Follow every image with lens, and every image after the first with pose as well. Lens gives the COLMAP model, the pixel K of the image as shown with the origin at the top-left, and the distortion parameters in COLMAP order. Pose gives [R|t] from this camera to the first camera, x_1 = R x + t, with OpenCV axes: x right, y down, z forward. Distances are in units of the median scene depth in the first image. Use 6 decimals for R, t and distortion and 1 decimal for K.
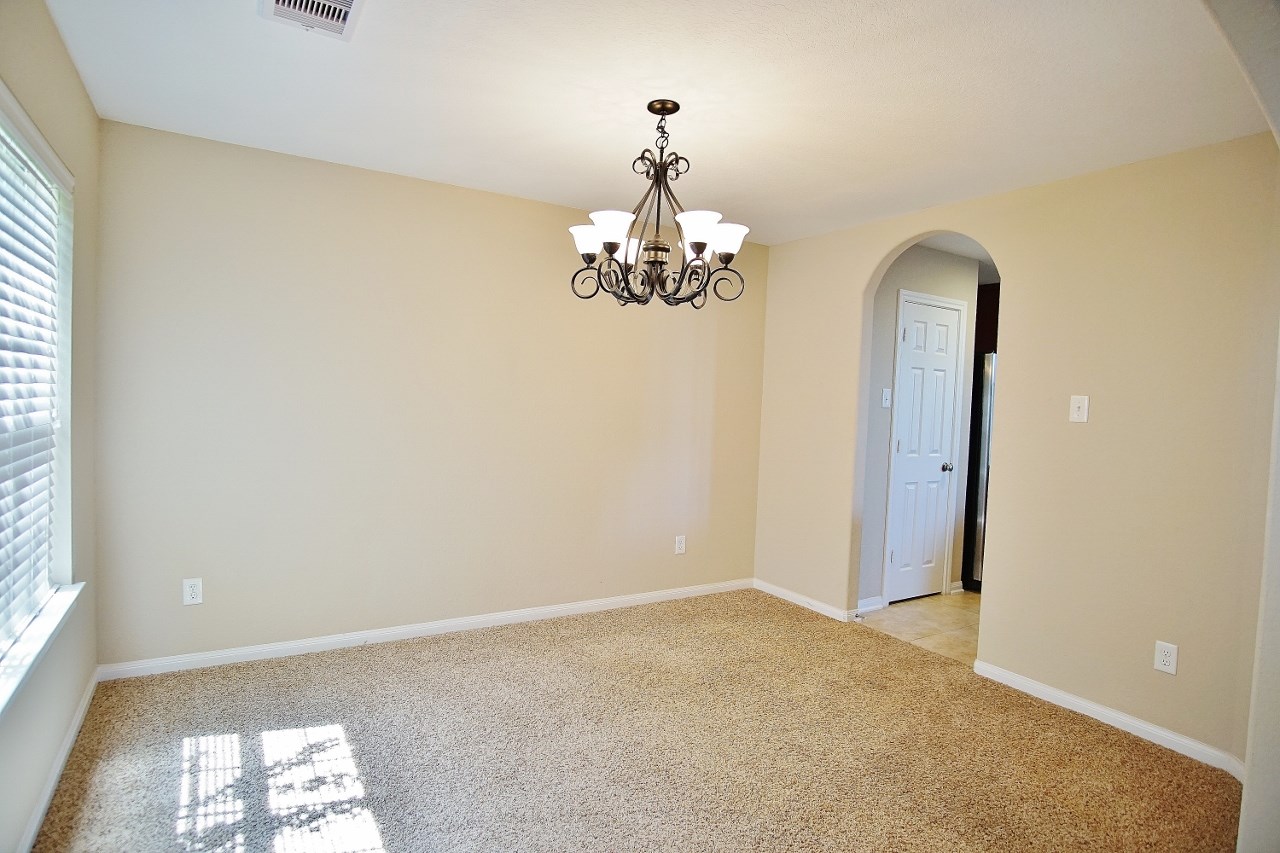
lens RADIAL K [[680.0, 0, 629.9], [0, 680.0, 425.2], [0, 0, 1]] dist [-0.038142, 0.011225]
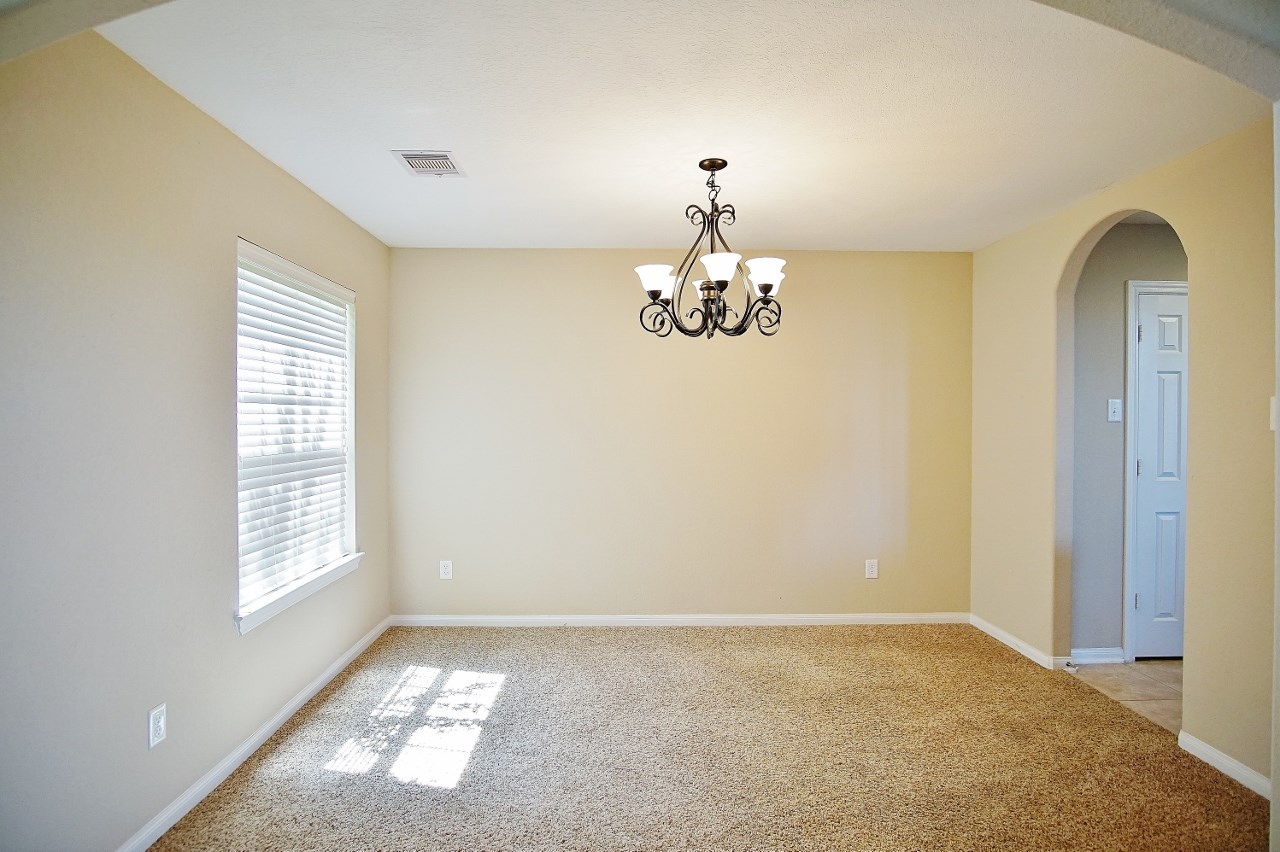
lens RADIAL K [[680.0, 0, 629.9], [0, 680.0, 424.7], [0, 0, 1]] dist [-0.038142, 0.011225]
pose [[0.863005, -0.032747, -0.504132, 0.407852], [0.009648, 0.998783, -0.048362, 0.018638], [0.505103, 0.036873, 0.862271, -0.034392]]
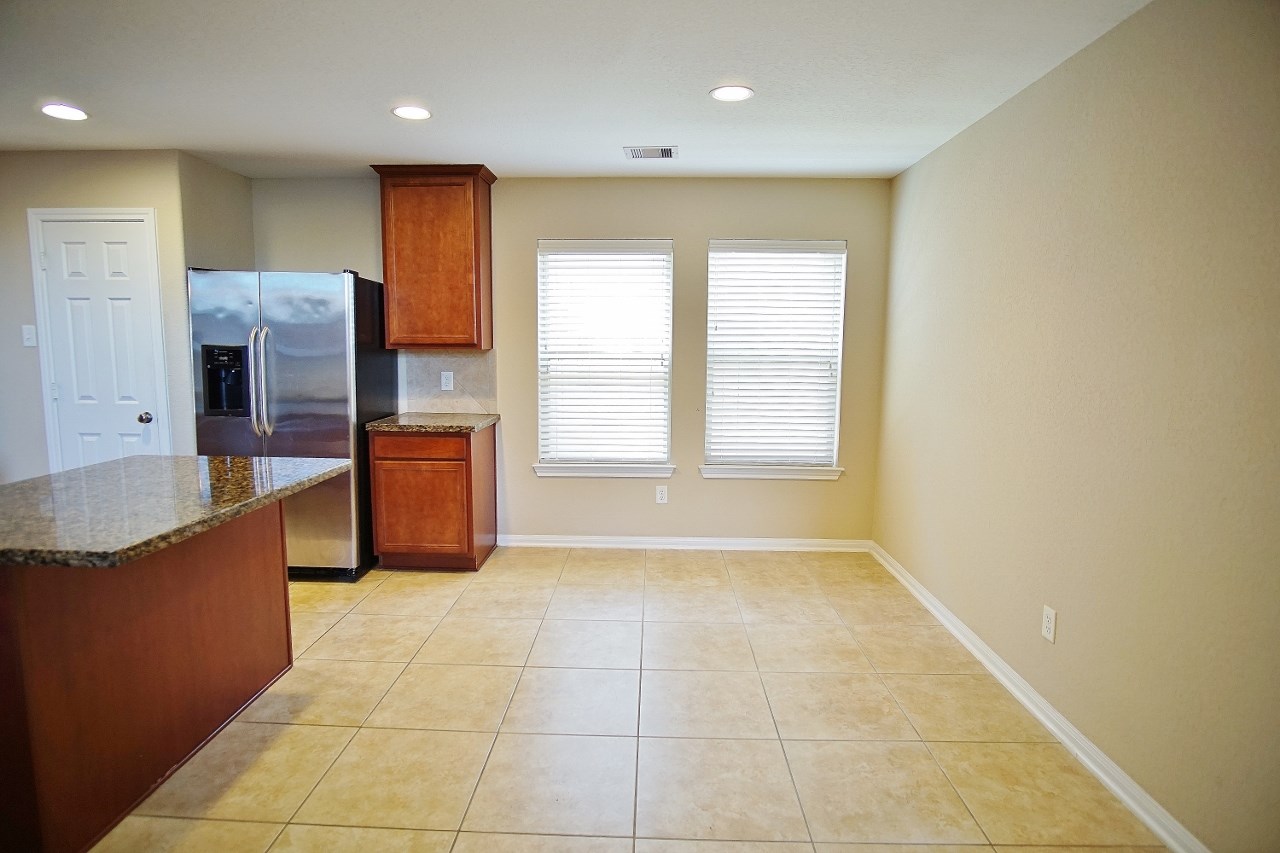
lens RADIAL K [[680.0, 0, 629.9], [0, 680.0, 425.2], [0, 0, 1]] dist [-0.038142, 0.011225]
pose [[0.839192, 0.033050, -0.542831, 2.219959], [0.000524, 0.998102, 0.061580, 0.034958], [0.543836, -0.051962, 0.837581, 1.021289]]
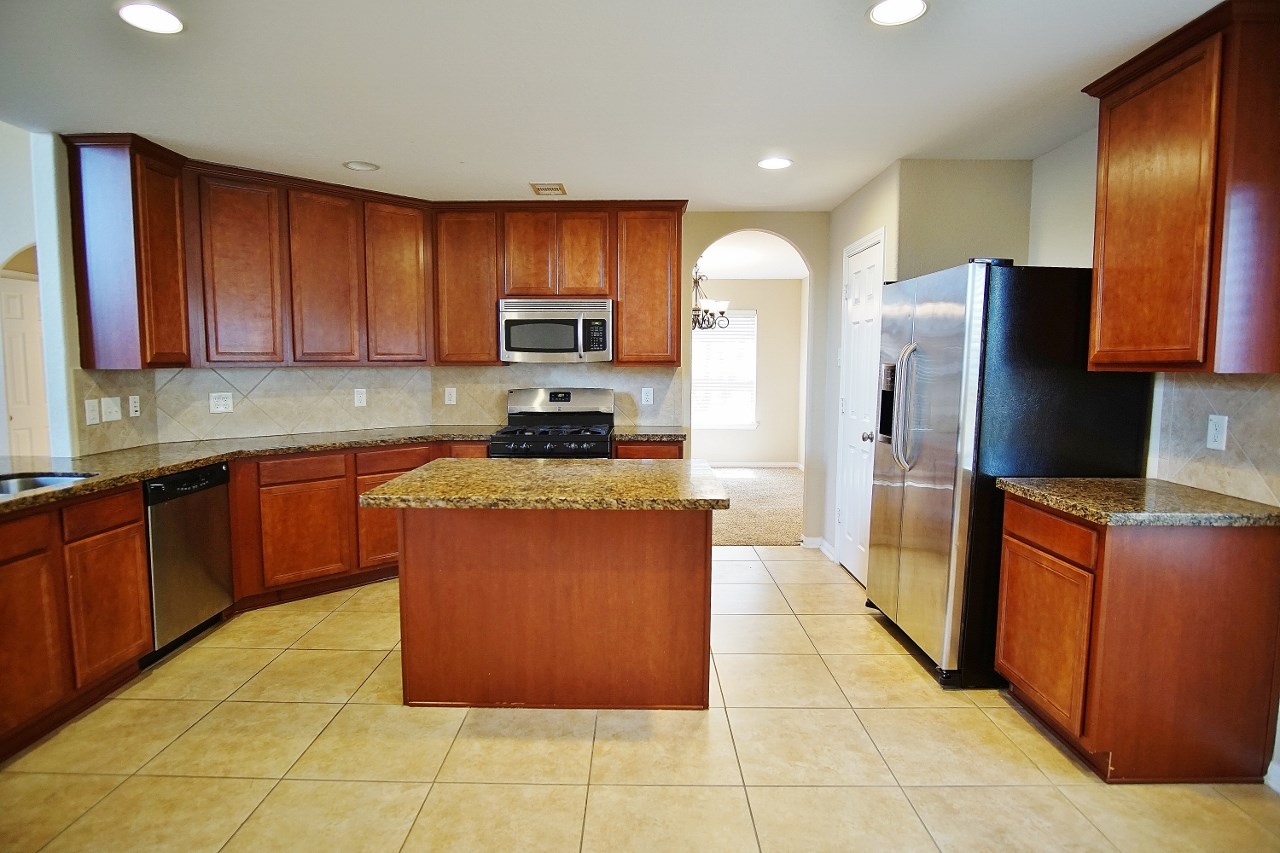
lens RADIAL K [[680.0, 0, 629.9], [0, 680.0, 425.2], [0, 0, 1]] dist [-0.038142, 0.011225]
pose [[-0.522171, 0.032840, -0.852208, 2.101209], [-0.064841, 0.994837, 0.078066, 0.004638], [0.850372, 0.096022, -0.517346, 1.873044]]
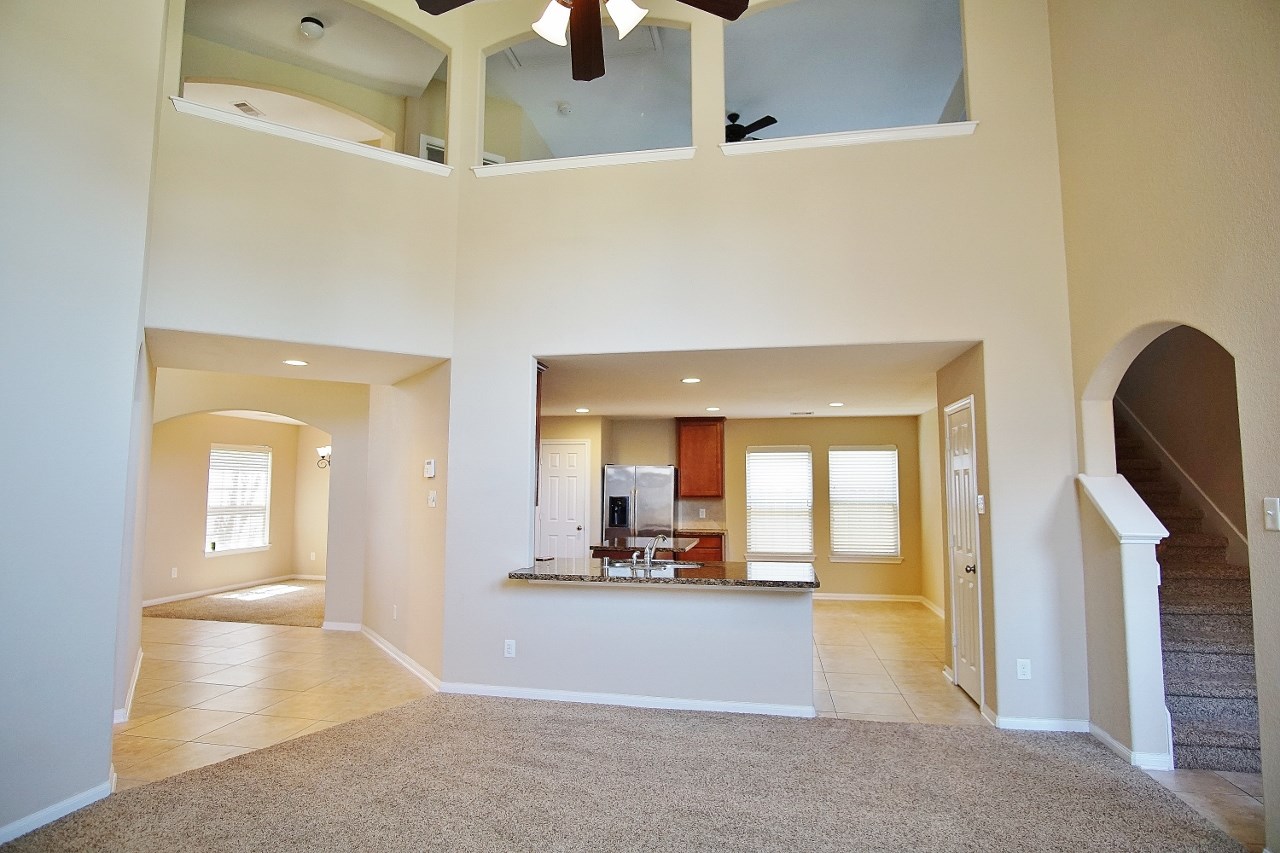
lens RADIAL K [[680.0, 0, 629.9], [0, 680.0, 425.2], [0, 0, 1]] dist [-0.038142, 0.011225]
pose [[0.735086, -0.101163, -0.670384, 2.956998], [-0.004805, 0.988003, -0.154361, 0.112133], [0.677957, 0.116689, 0.725781, -0.479027]]
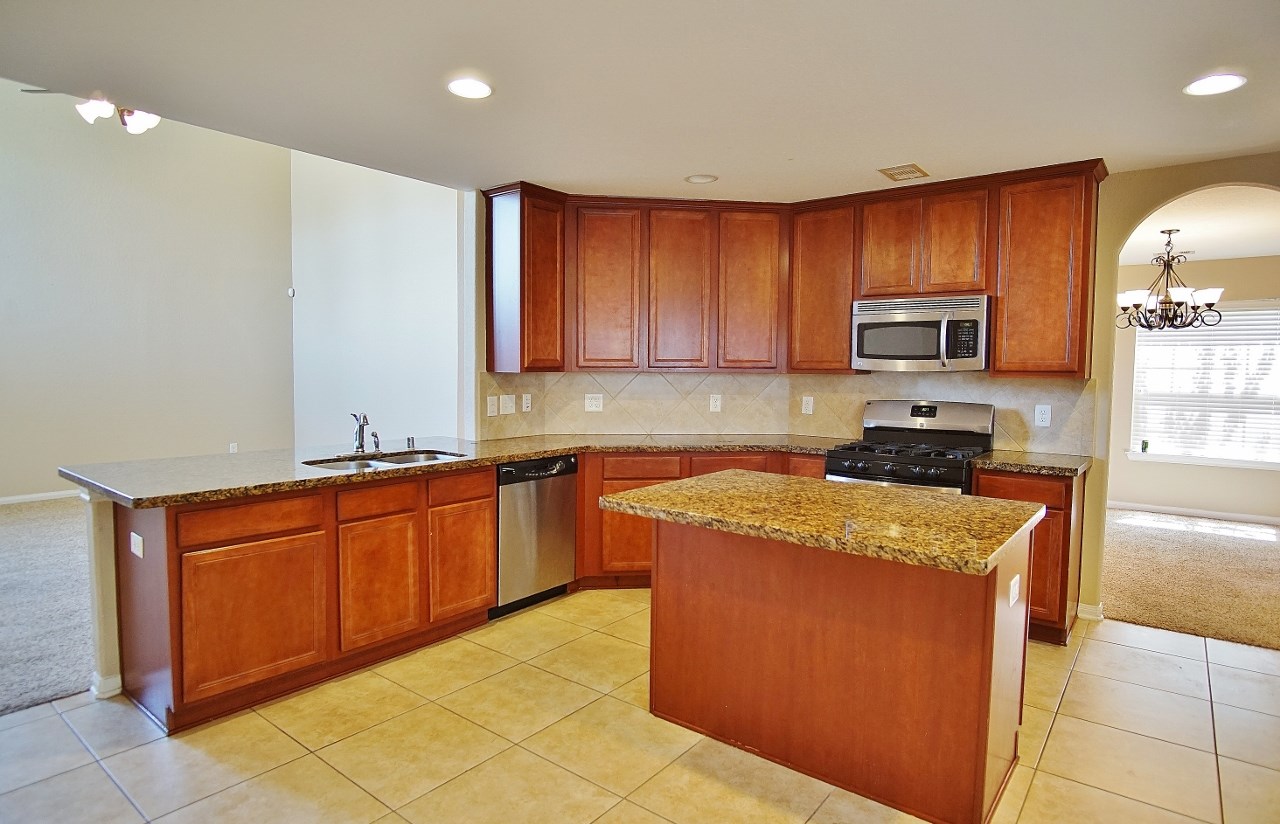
lens RADIAL K [[697.5, 0, 640.0], [0, 697.5, 412.0], [0, 0, 1]] dist [-0.030179, 0.000688]
pose [[-0.932652, -0.029753, -0.359550, 1.867195], [-0.067438, 0.993405, 0.092726, -0.015327], [0.354420, 0.110728, -0.928507, 1.992429]]
